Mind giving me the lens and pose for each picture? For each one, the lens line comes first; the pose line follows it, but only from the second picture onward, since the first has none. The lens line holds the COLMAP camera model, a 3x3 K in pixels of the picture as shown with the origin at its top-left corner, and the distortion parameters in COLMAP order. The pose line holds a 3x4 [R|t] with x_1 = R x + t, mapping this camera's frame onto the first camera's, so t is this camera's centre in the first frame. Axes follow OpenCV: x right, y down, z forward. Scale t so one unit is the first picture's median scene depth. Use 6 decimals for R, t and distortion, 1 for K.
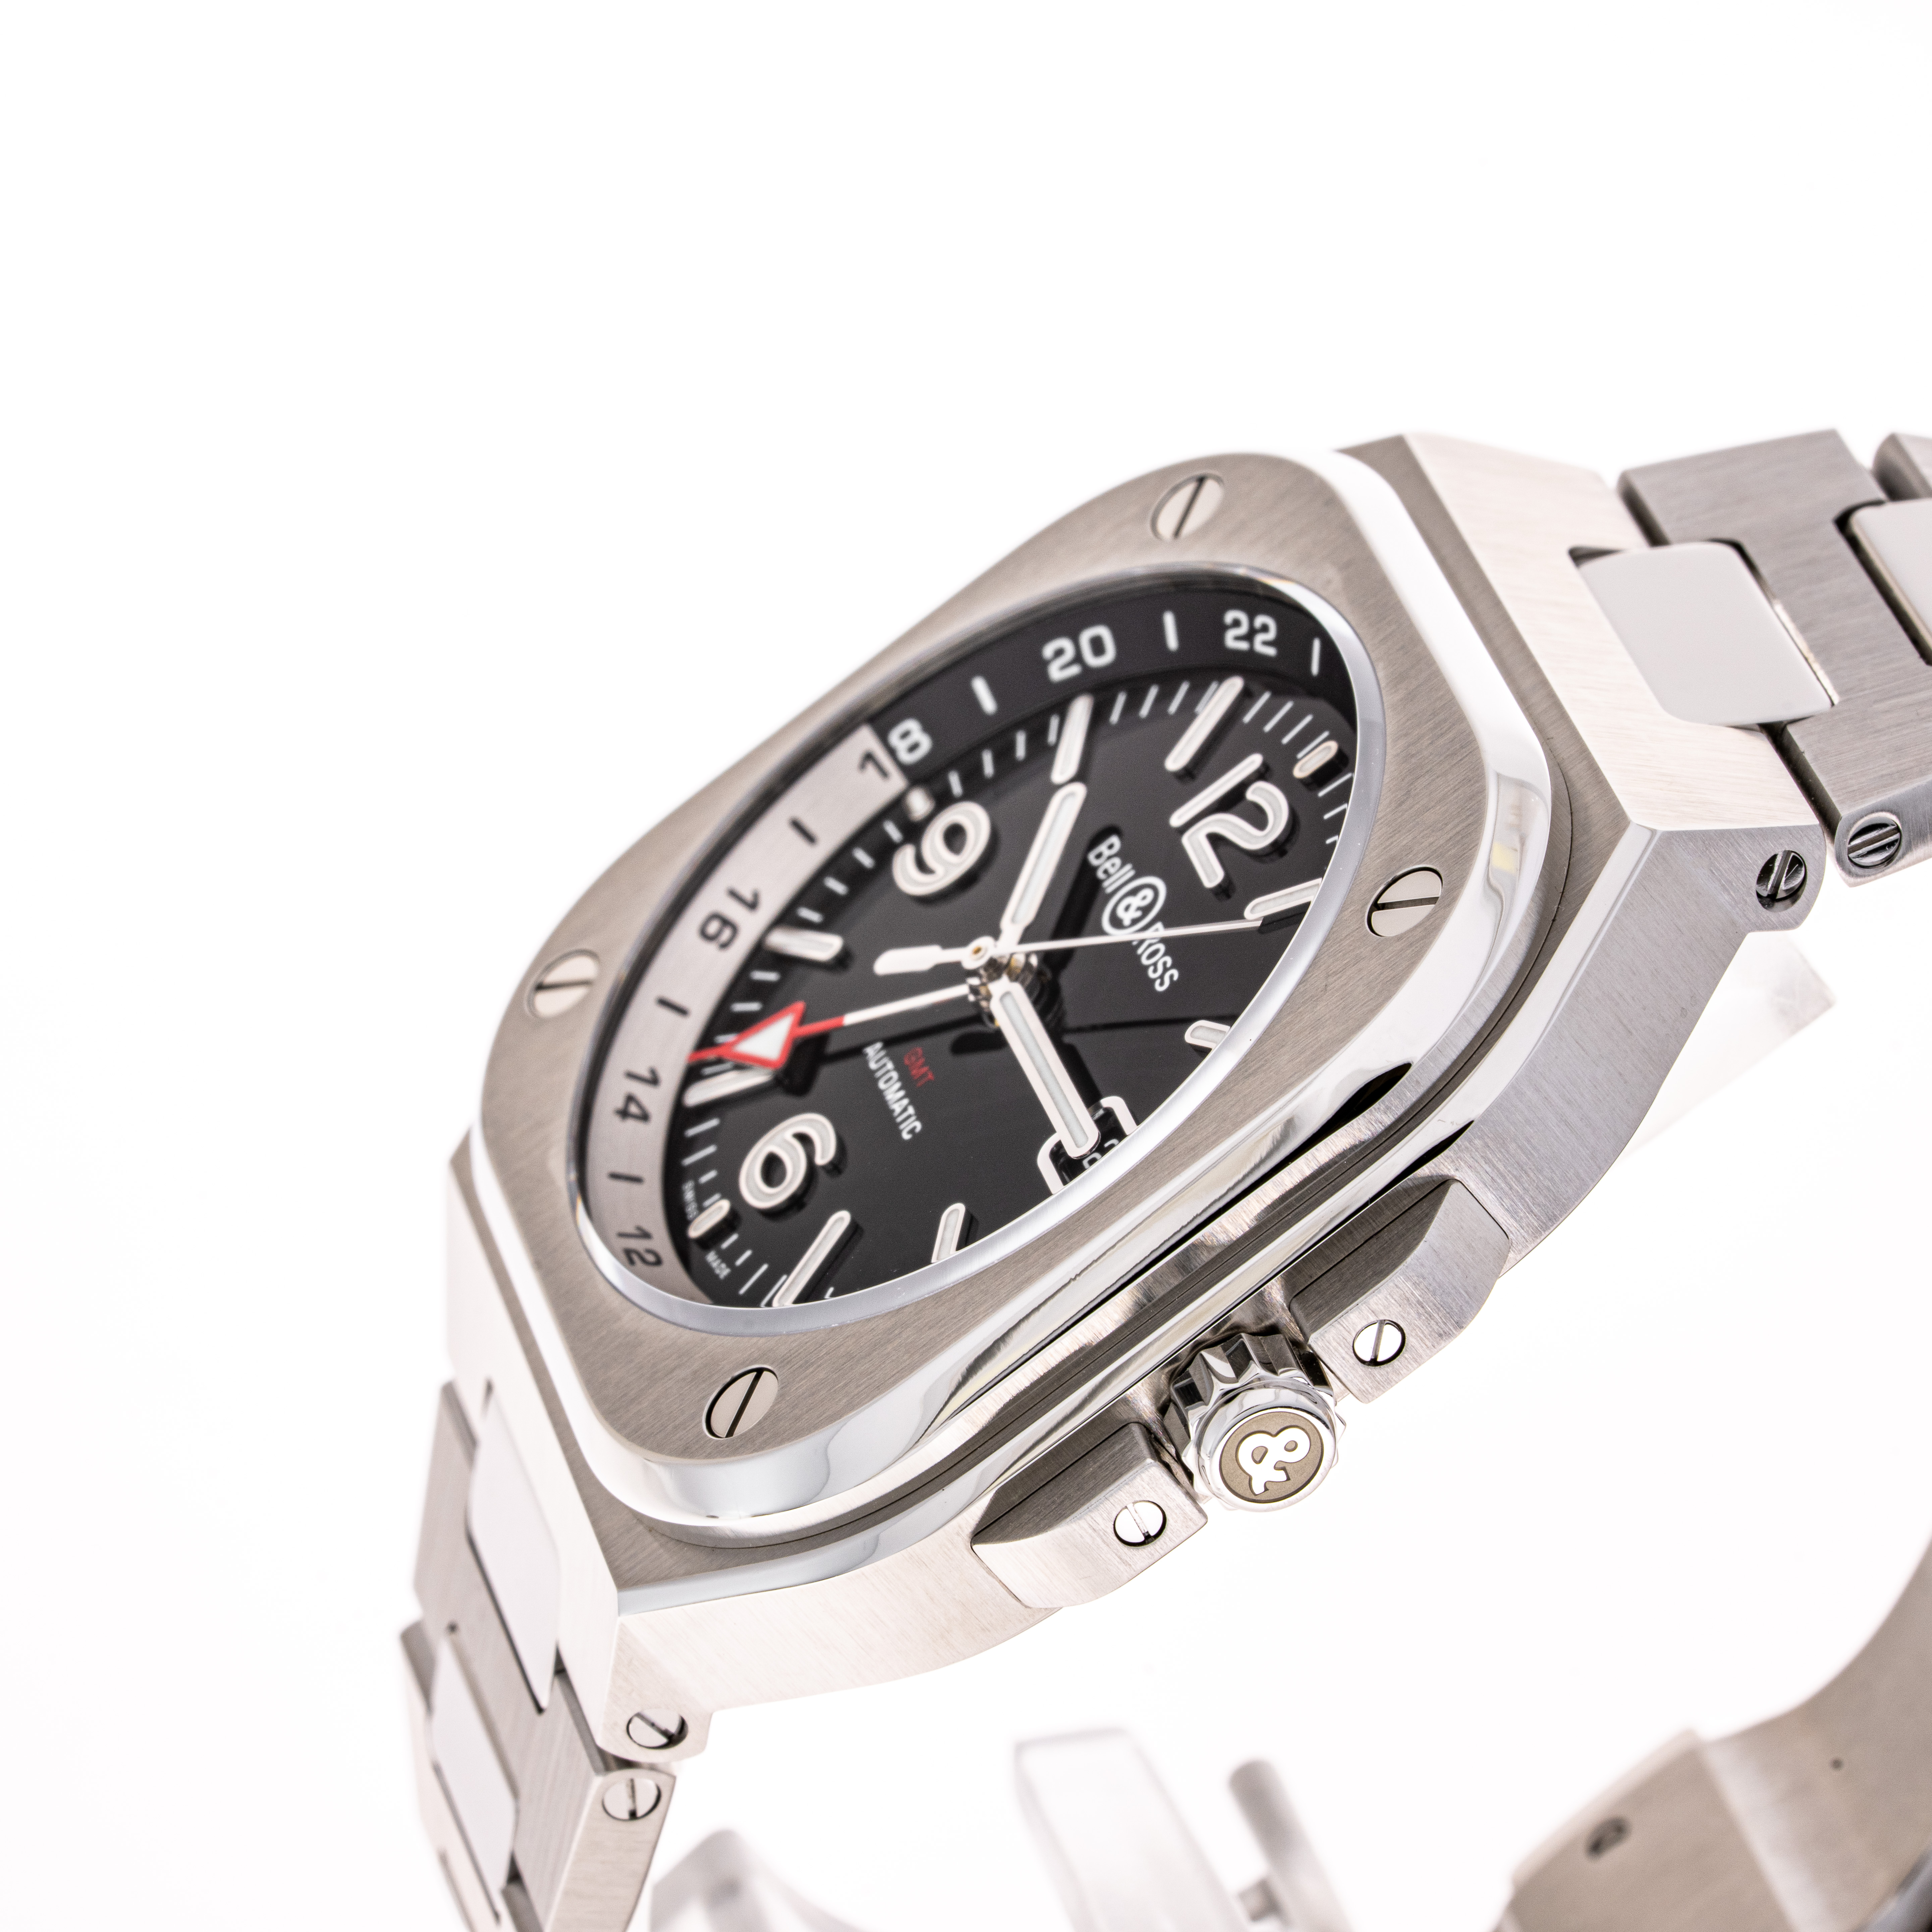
lens RADIAL K [[11794.8, 0, 1039.8], [0, 11794.8, 1195.2], [0, 0, 1]] dist [-0.914228, 0.000000]
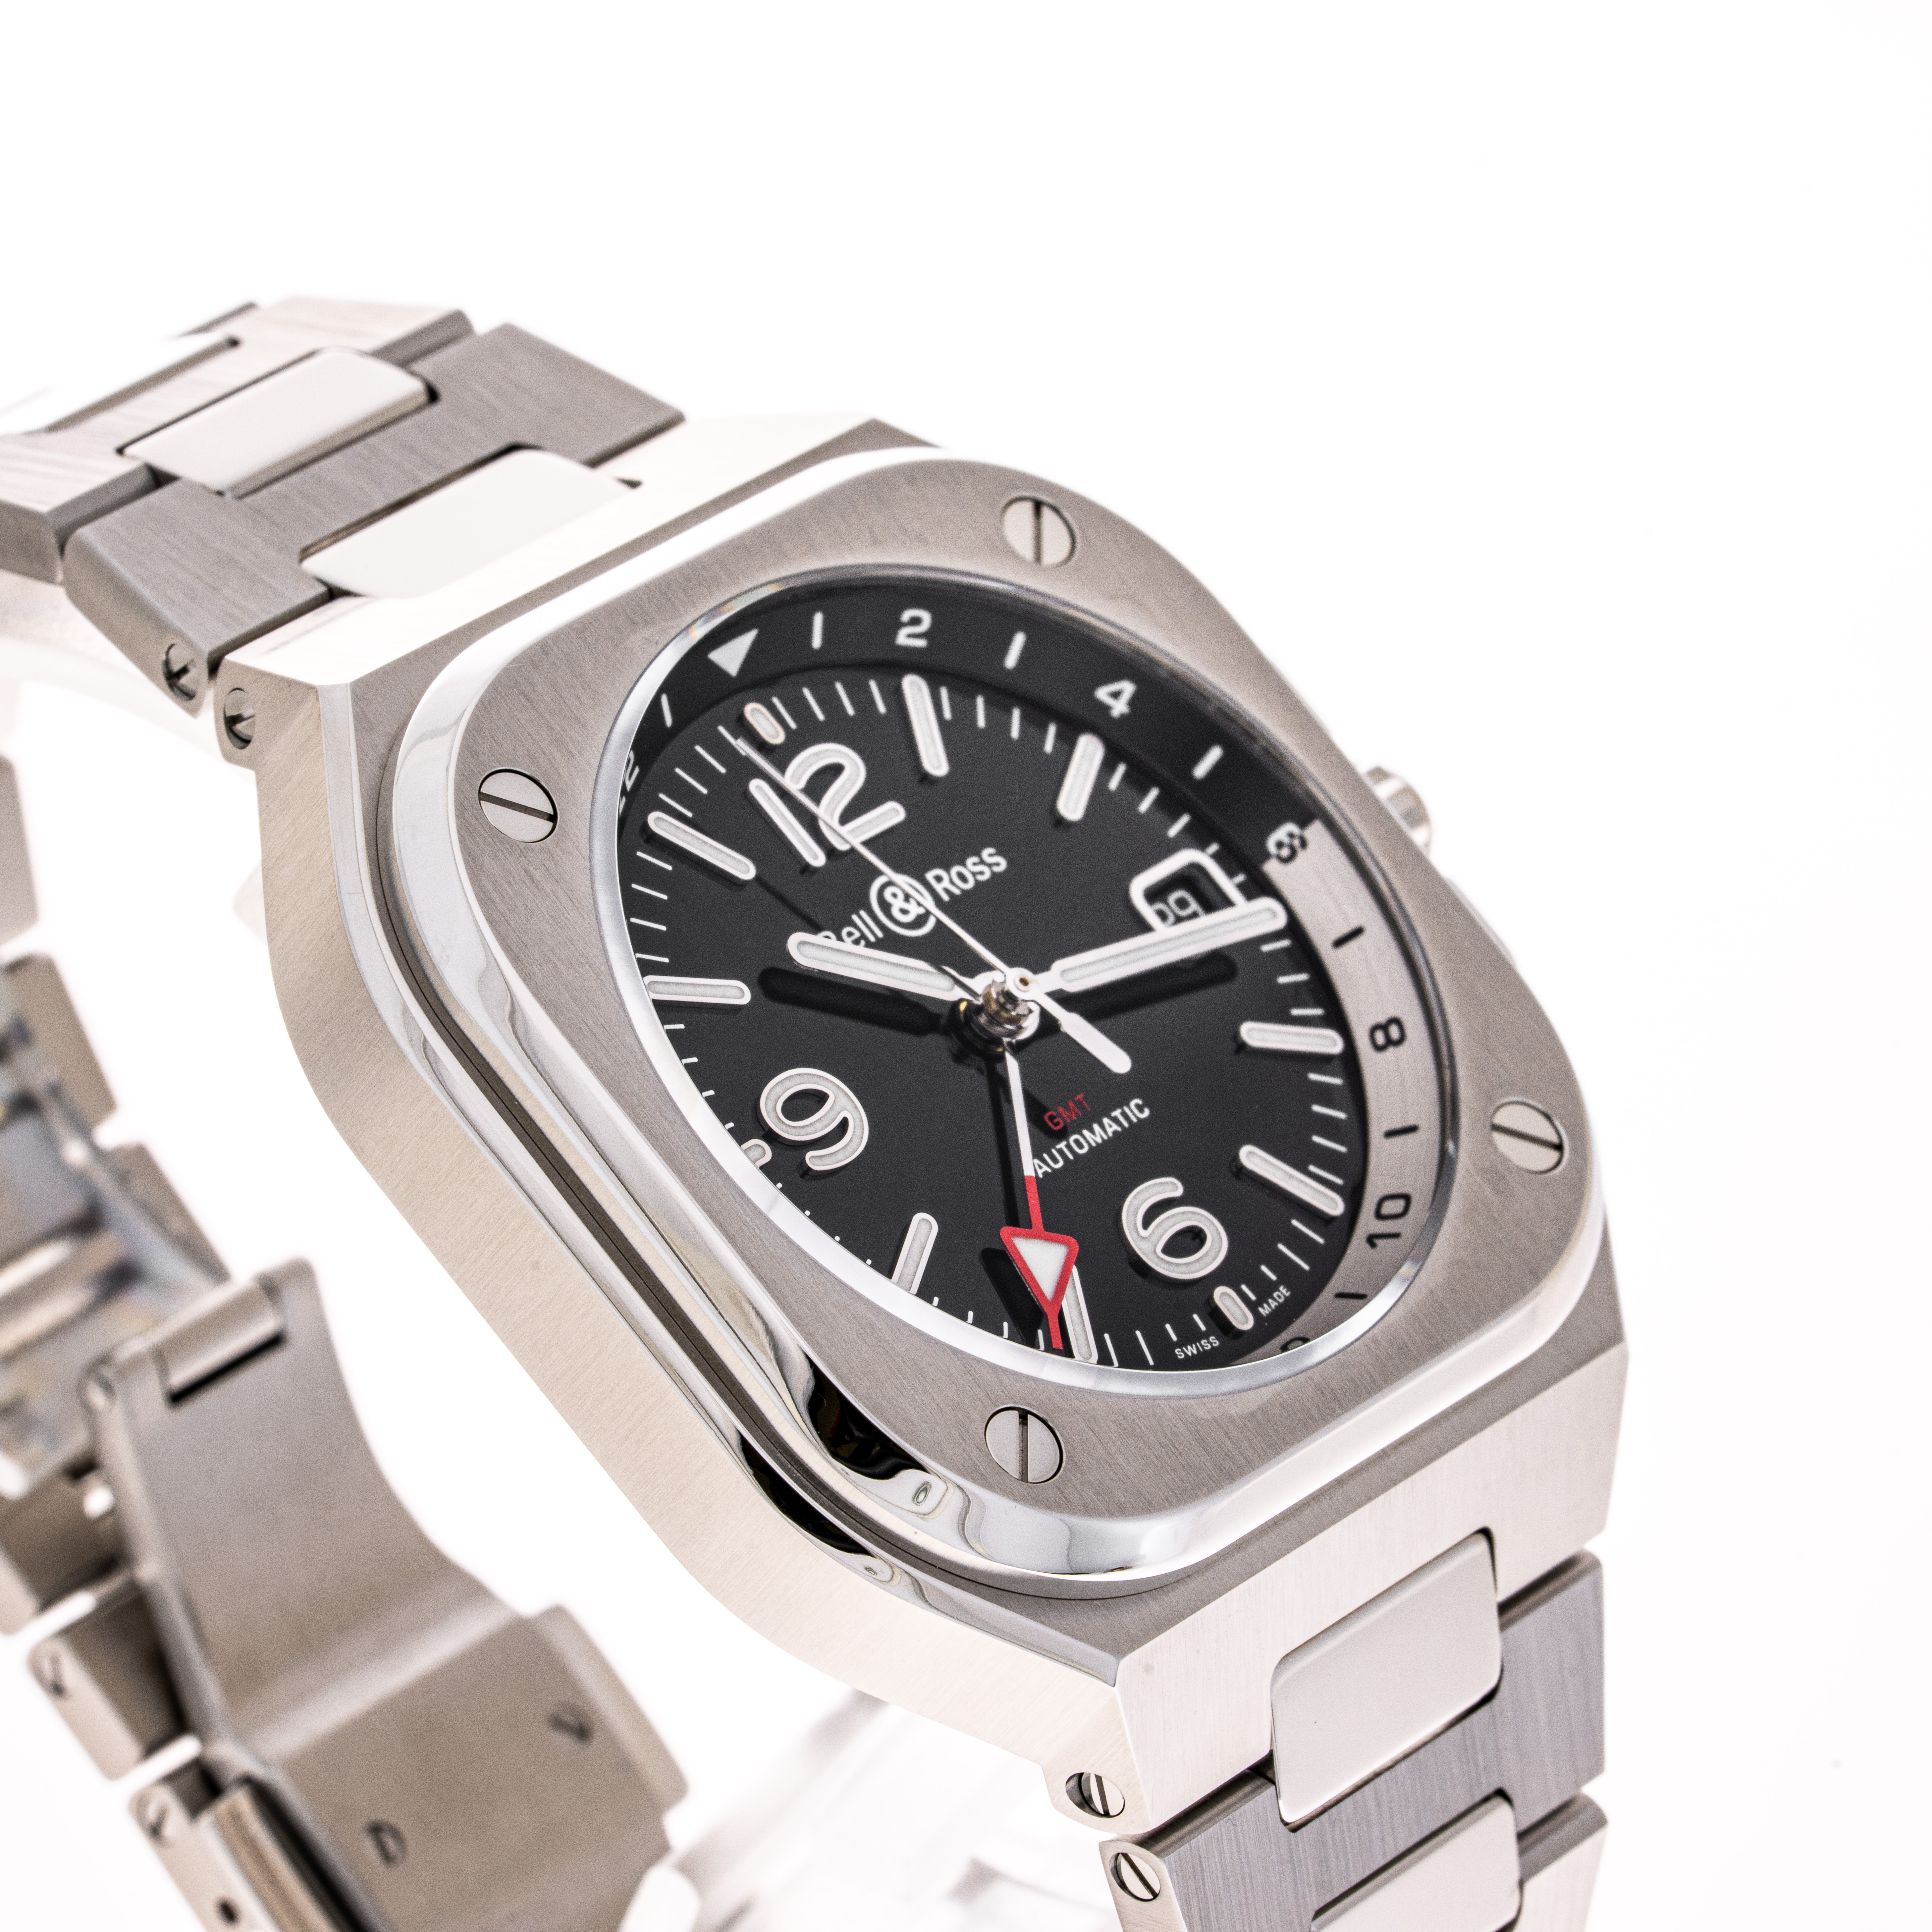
lens RADIAL K [[11794.8, 0, 1129.4], [0, 11794.8, 844.6], [0, 0, 1]] dist [-0.914228, 0.000000]
pose [[-0.594820, -0.397051, 0.698956, -0.709311], [0.407423, 0.600640, 0.687923, -0.716296], [-0.692961, 0.693961, -0.195505, 1.179608]]
